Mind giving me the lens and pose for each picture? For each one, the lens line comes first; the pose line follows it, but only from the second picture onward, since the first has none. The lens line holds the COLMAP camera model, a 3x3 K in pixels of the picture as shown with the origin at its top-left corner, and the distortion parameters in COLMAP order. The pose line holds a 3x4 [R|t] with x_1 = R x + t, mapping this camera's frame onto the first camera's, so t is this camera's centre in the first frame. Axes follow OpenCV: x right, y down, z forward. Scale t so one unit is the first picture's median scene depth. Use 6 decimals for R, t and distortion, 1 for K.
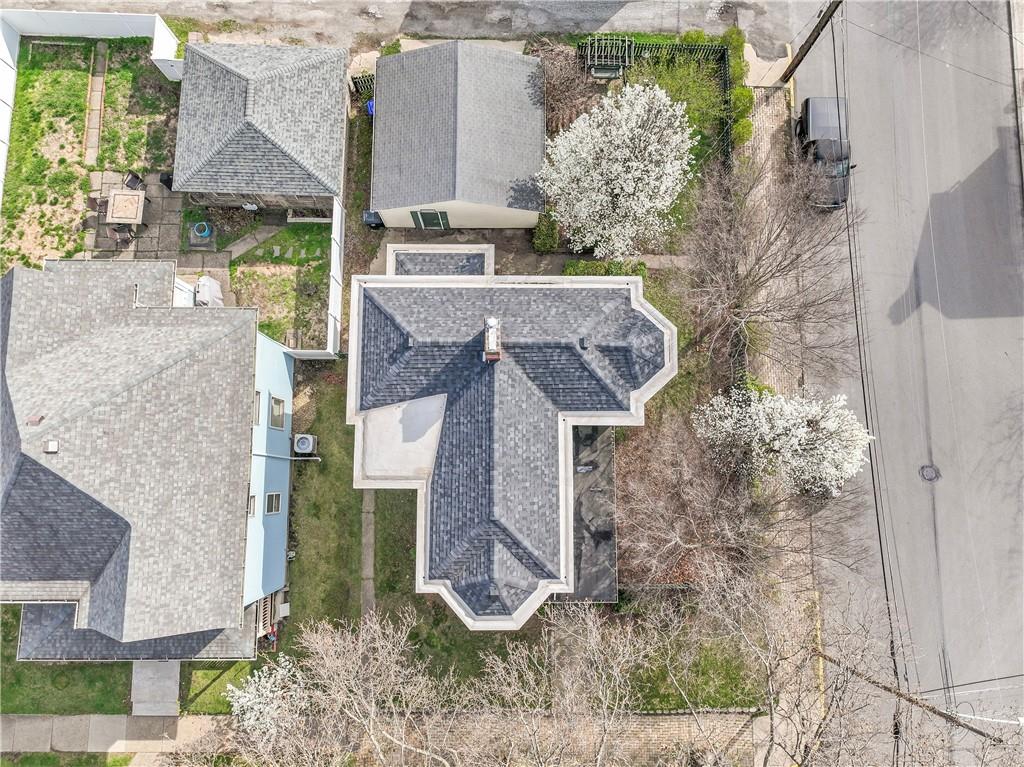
lens RADIAL K [[729.3, 0, 514.1], [0, 729.3, 380.5], [0, 0, 1]] dist [0.004557, 0.012627]
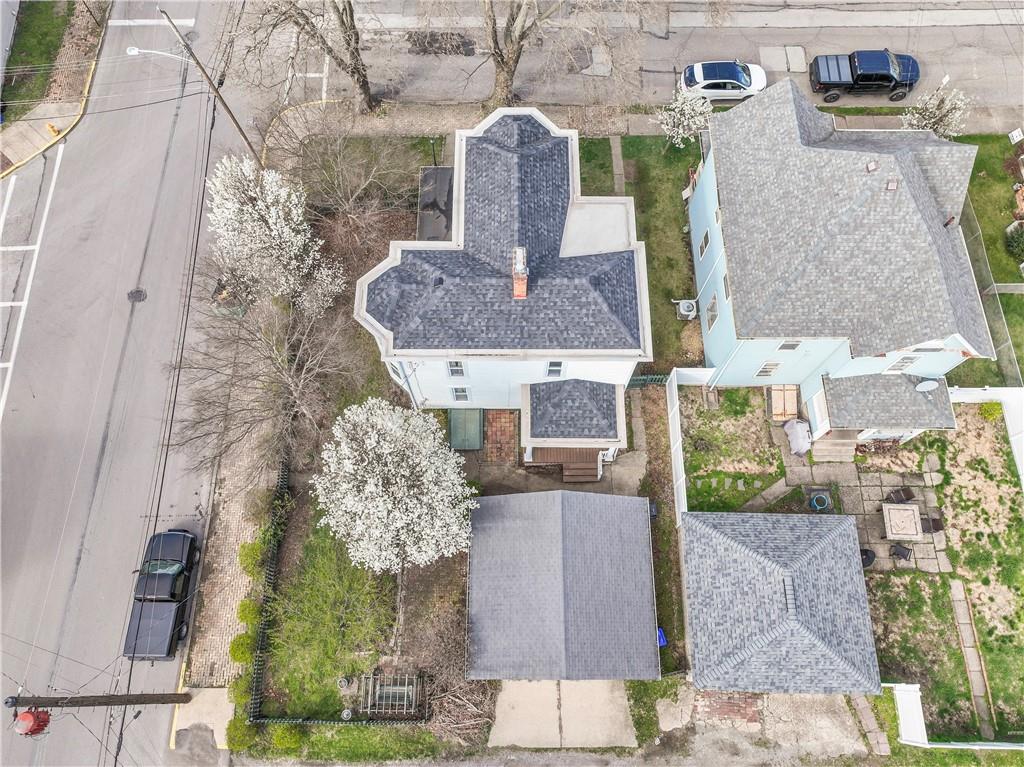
lens RADIAL K [[729.3, 0, 514.1], [0, 729.3, 380.5], [0, 0, 1]] dist [0.004557, 0.012627]
pose [[-0.999940, 0.000571, -0.010900, -0.005706], [-0.005869, -0.870089, 0.492860, -0.539920], [-0.009203, 0.492895, 0.870040, 0.067728]]
